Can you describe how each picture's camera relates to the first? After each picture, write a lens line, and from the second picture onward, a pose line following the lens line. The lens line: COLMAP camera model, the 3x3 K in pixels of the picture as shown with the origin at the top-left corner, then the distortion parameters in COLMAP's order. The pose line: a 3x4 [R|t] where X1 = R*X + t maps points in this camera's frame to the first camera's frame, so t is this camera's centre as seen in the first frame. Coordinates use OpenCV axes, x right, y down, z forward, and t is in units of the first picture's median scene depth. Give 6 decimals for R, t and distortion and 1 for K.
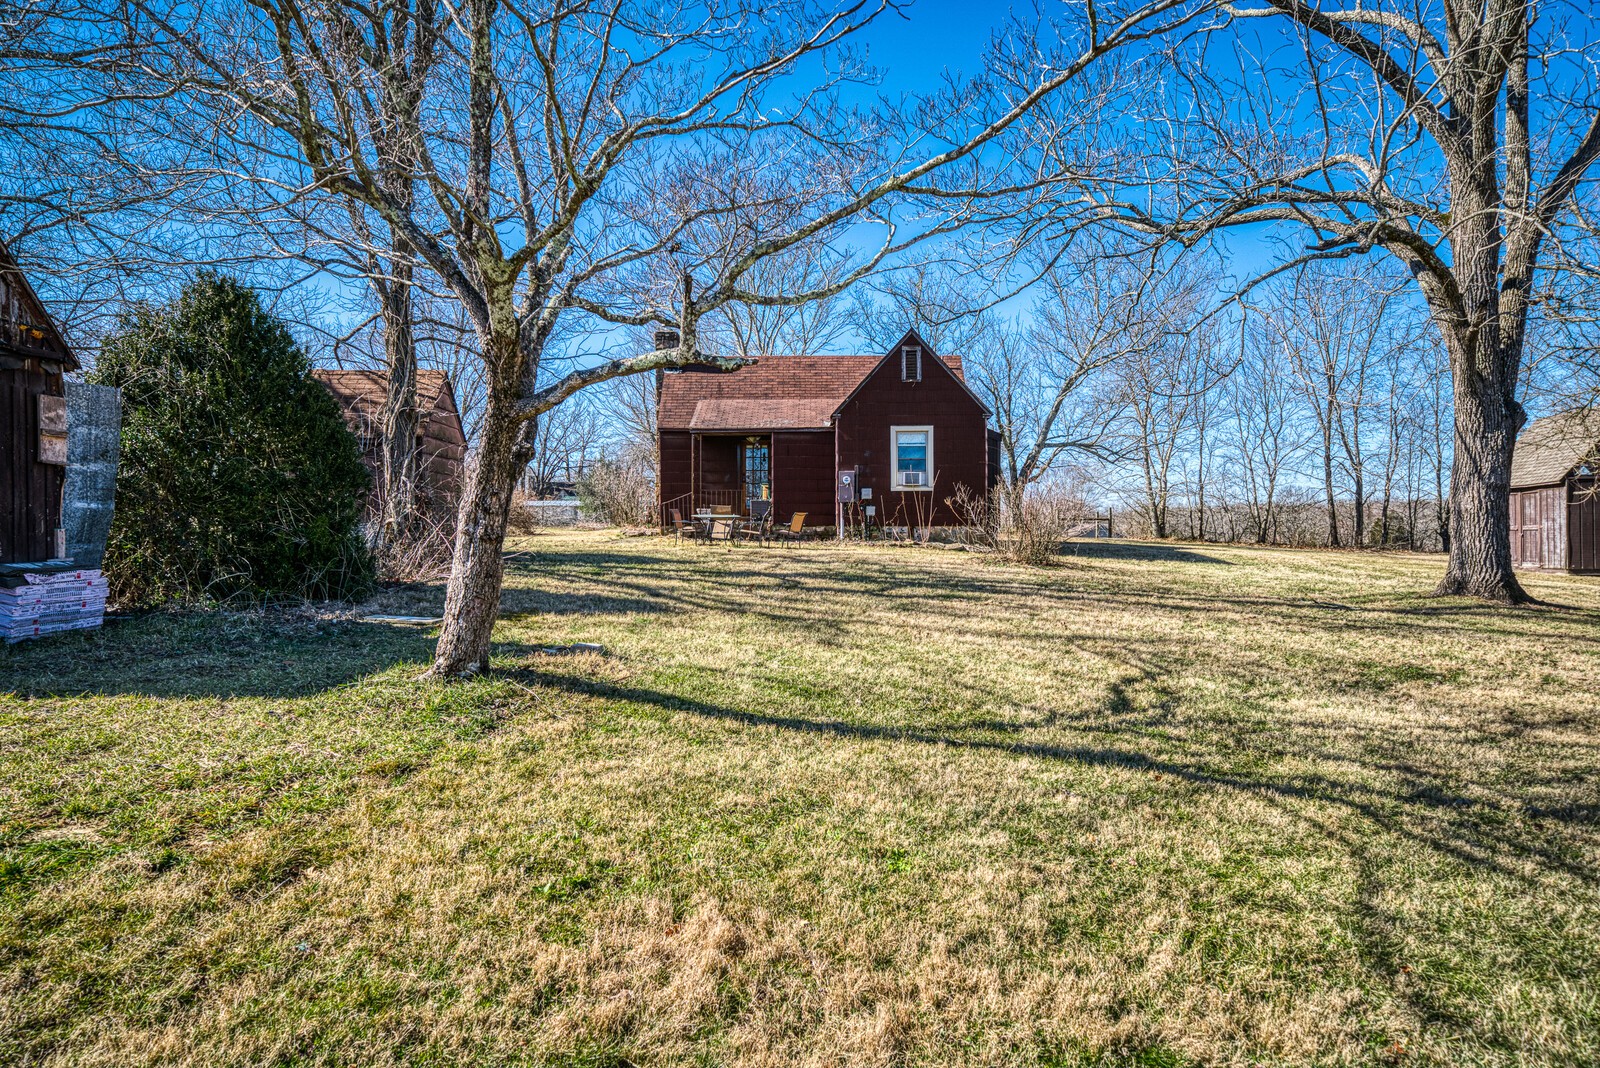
lens RADIAL K [[743.7, 0, 795.2], [0, 743.7, 537.2], [0, 0, 1]] dist [0.012841, 0.001386]
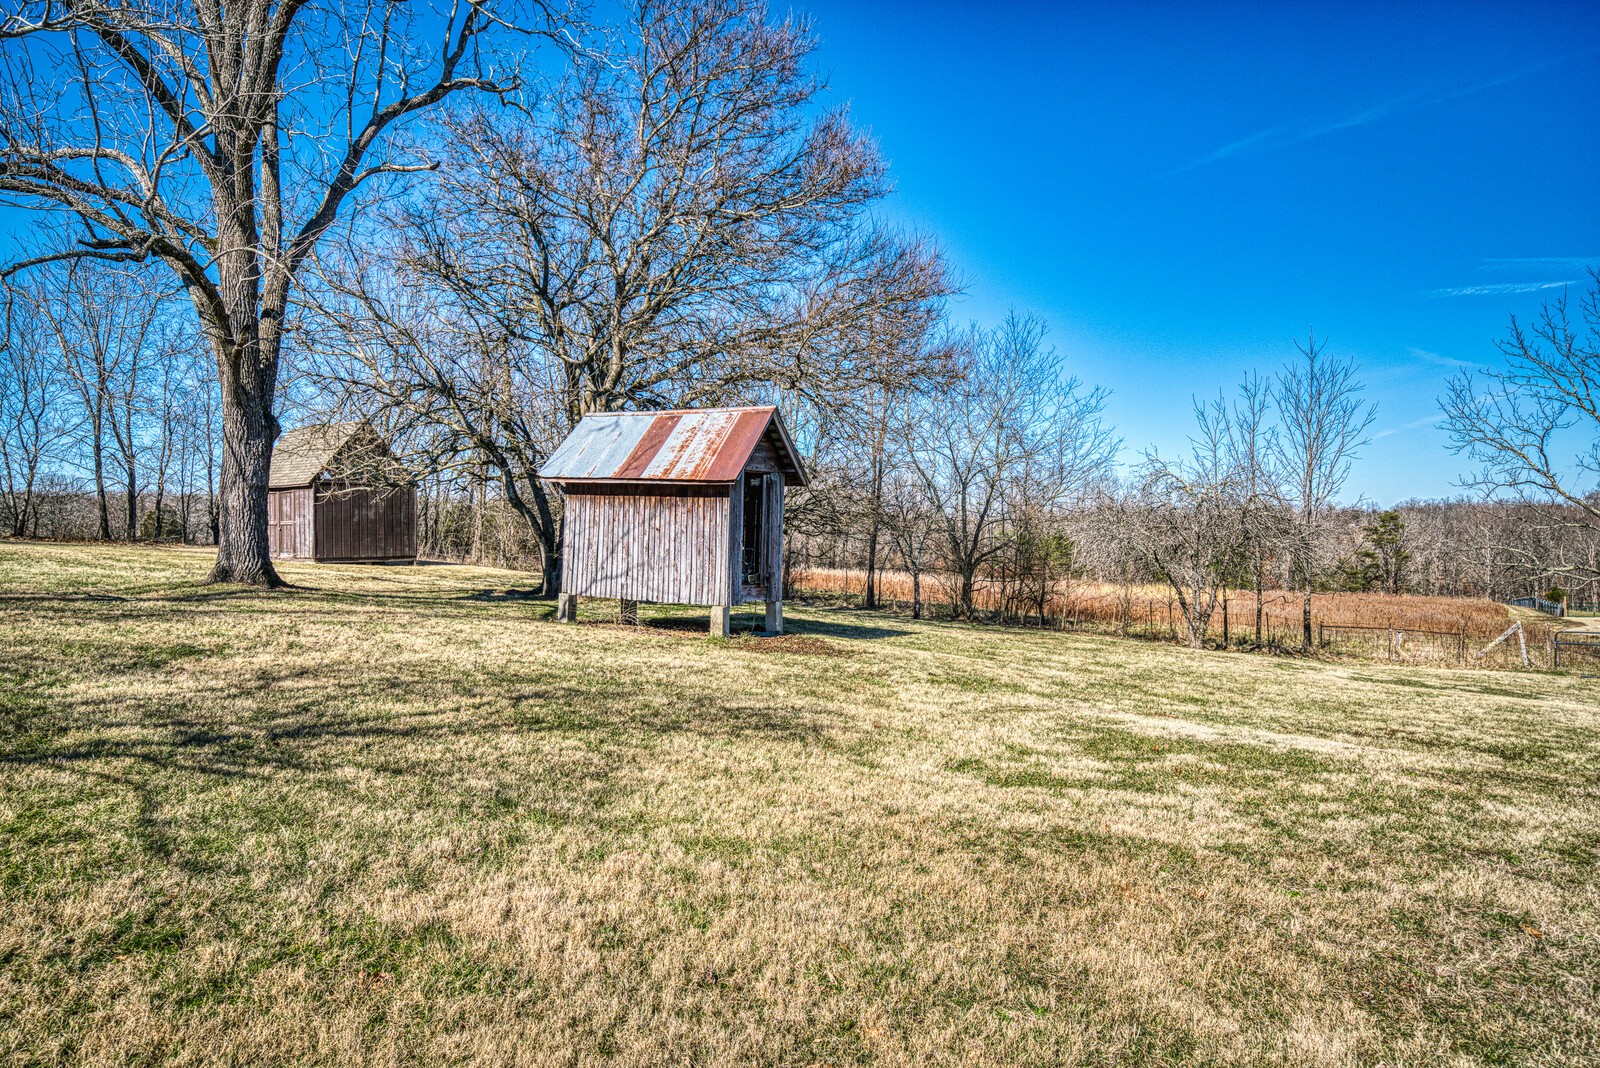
lens RADIAL K [[743.7, 0, 795.2], [0, 743.7, 537.2], [0, 0, 1]] dist [0.012841, 0.001386]
pose [[0.198598, -0.002891, 0.980077, -0.089013], [-0.005945, 0.999974, 0.004154, -0.000436], [-0.980063, -0.006652, 0.198576, -0.106393]]
